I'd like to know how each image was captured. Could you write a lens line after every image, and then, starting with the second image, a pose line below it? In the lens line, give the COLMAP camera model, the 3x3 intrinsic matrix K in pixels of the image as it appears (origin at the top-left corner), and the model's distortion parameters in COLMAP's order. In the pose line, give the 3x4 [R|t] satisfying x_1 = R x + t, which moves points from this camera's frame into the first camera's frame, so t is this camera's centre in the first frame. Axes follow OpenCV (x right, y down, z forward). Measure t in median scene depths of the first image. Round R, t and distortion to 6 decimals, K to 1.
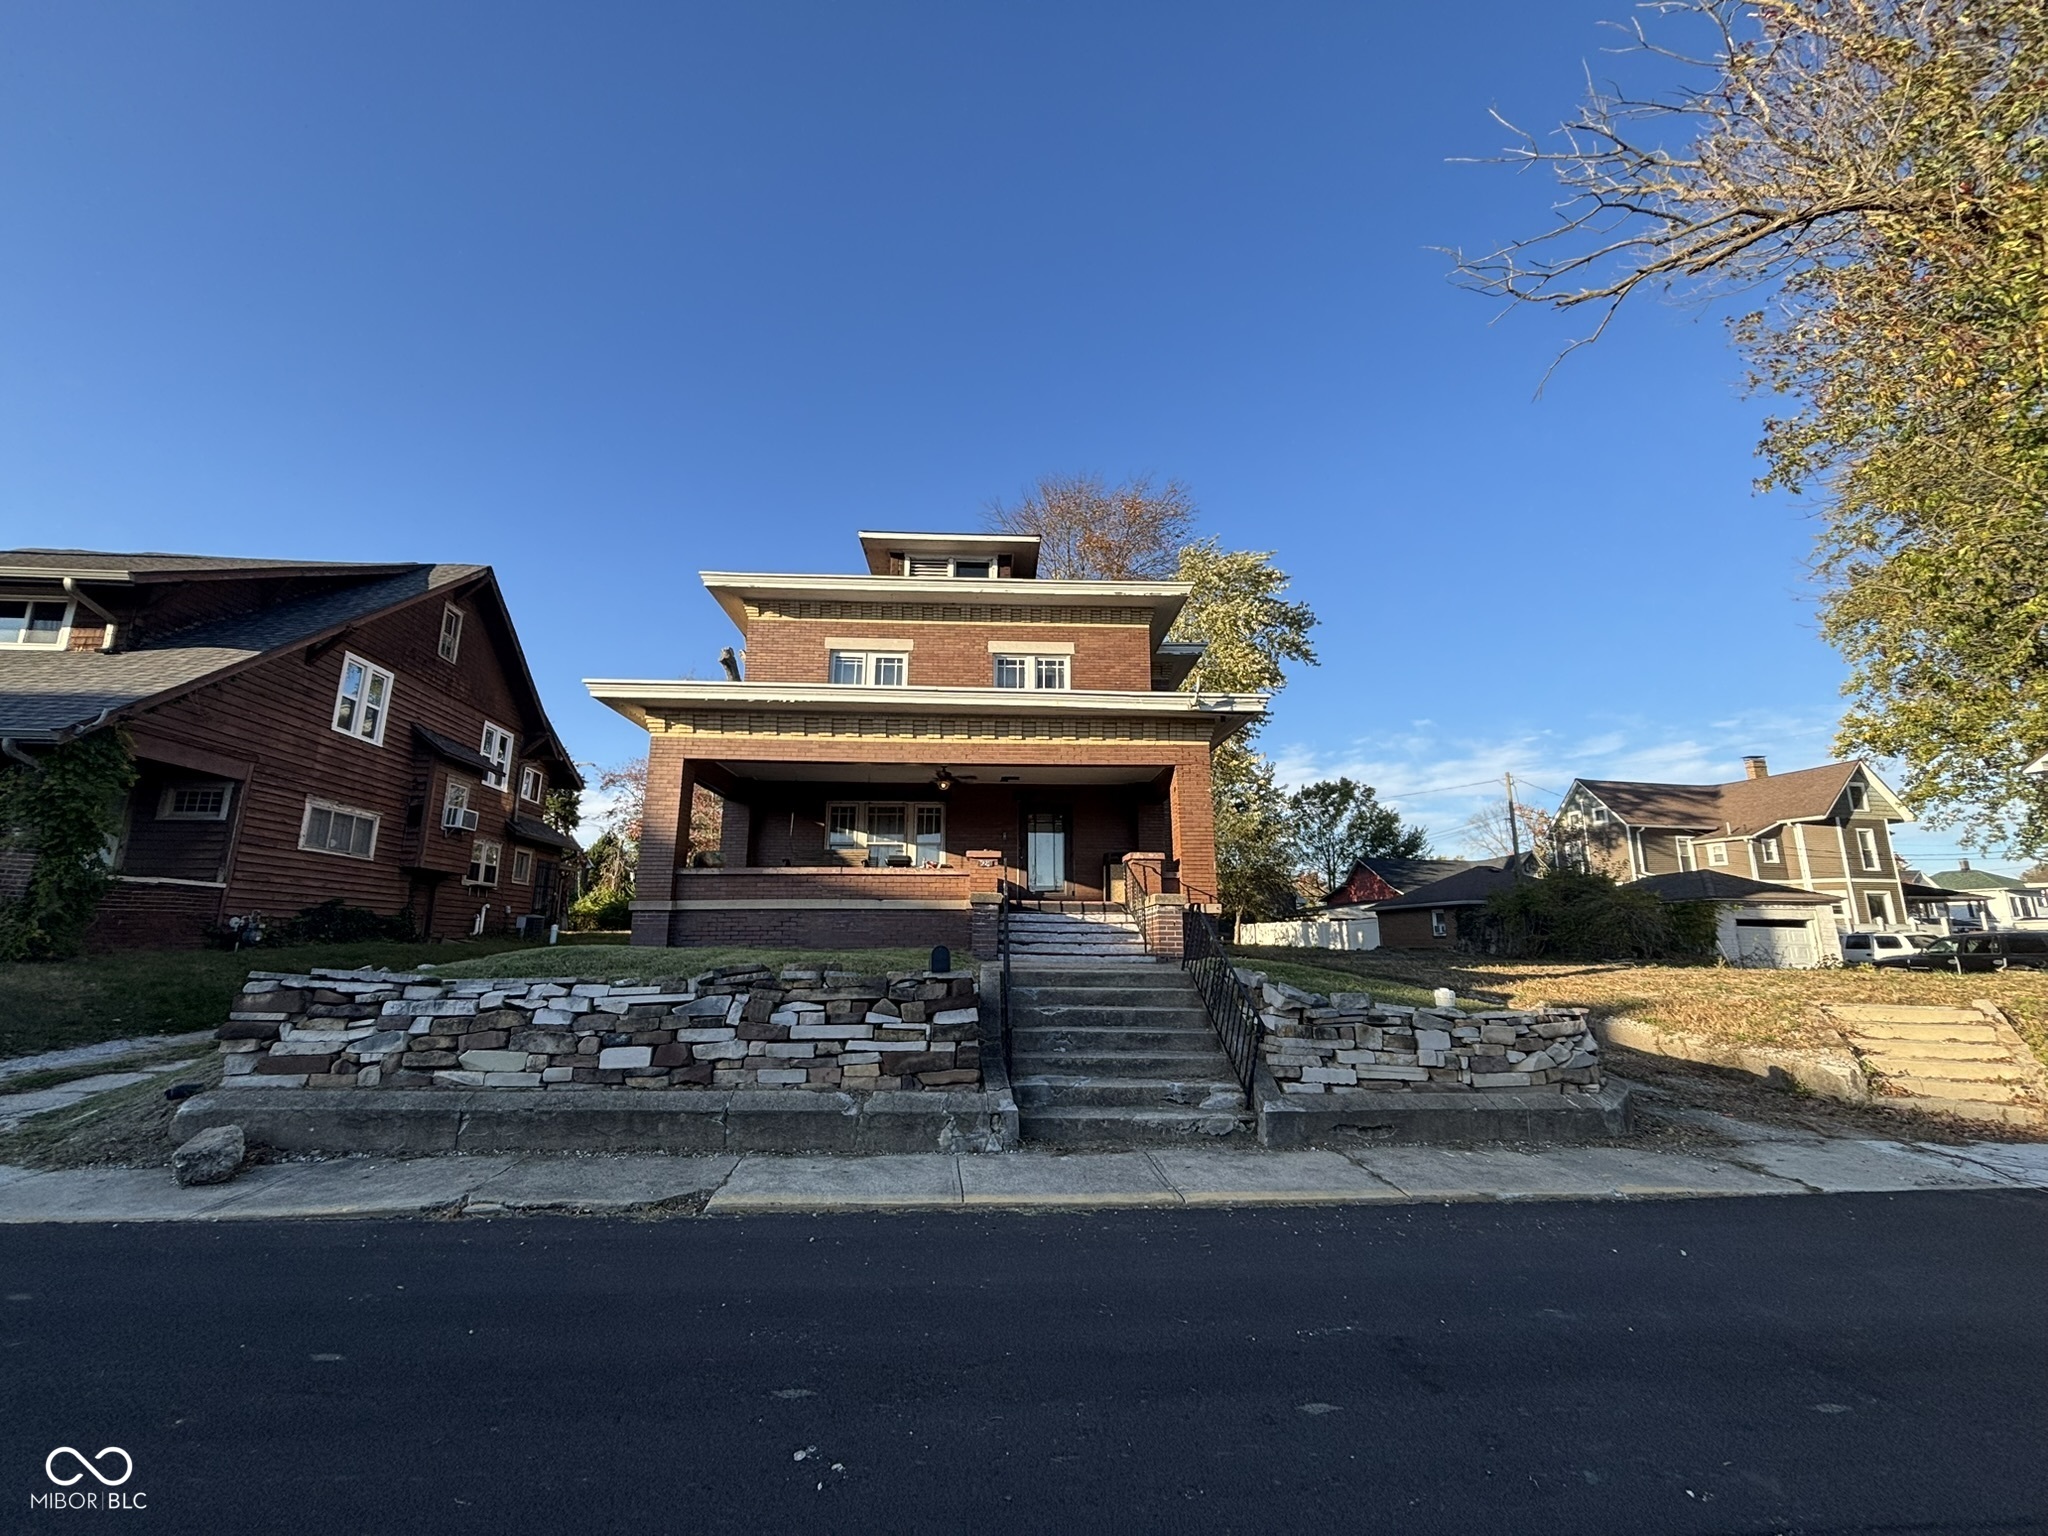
lens RADIAL K [[836.2, 0, 1019.6], [0, 836.2, 759.8], [0, 0, 1]] dist [-0.002426, -0.000016]
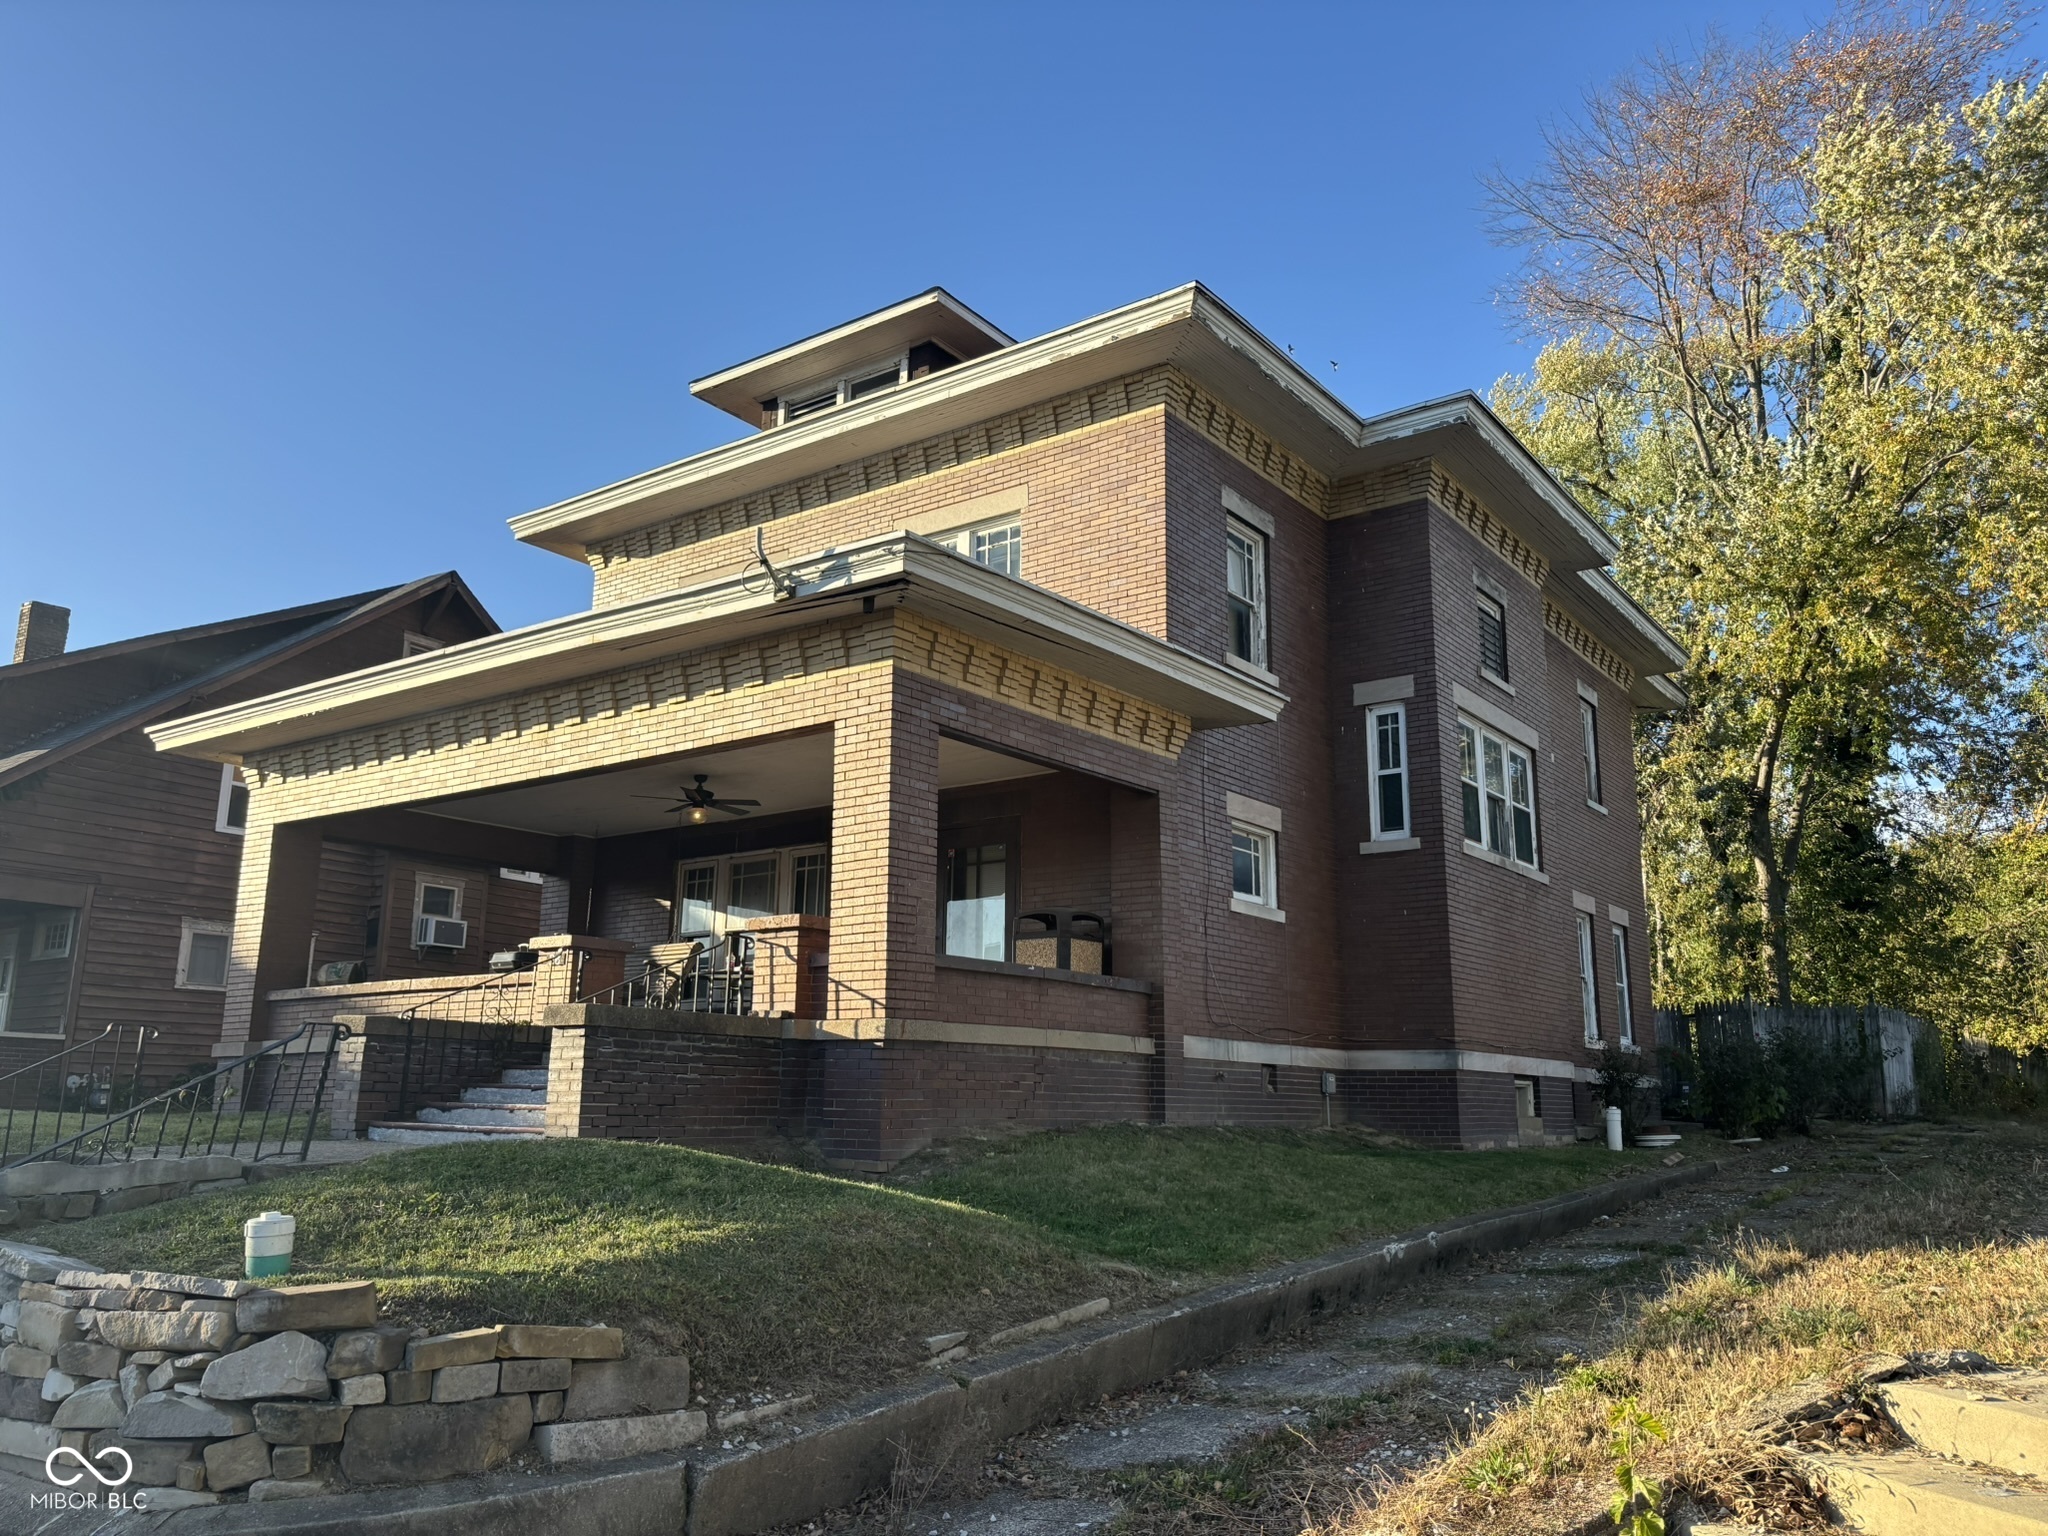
lens RADIAL K [[1541.2, 0, 1016.7], [0, 1541.2, 777.7], [0, 0, 1]] dist [0.031742, -0.027826]
pose [[0.786926, -0.126832, -0.603872, 0.678606], [0.128177, 0.990900, -0.041089, 0.074391], [0.603588, -0.045068, 0.796022, 0.332106]]
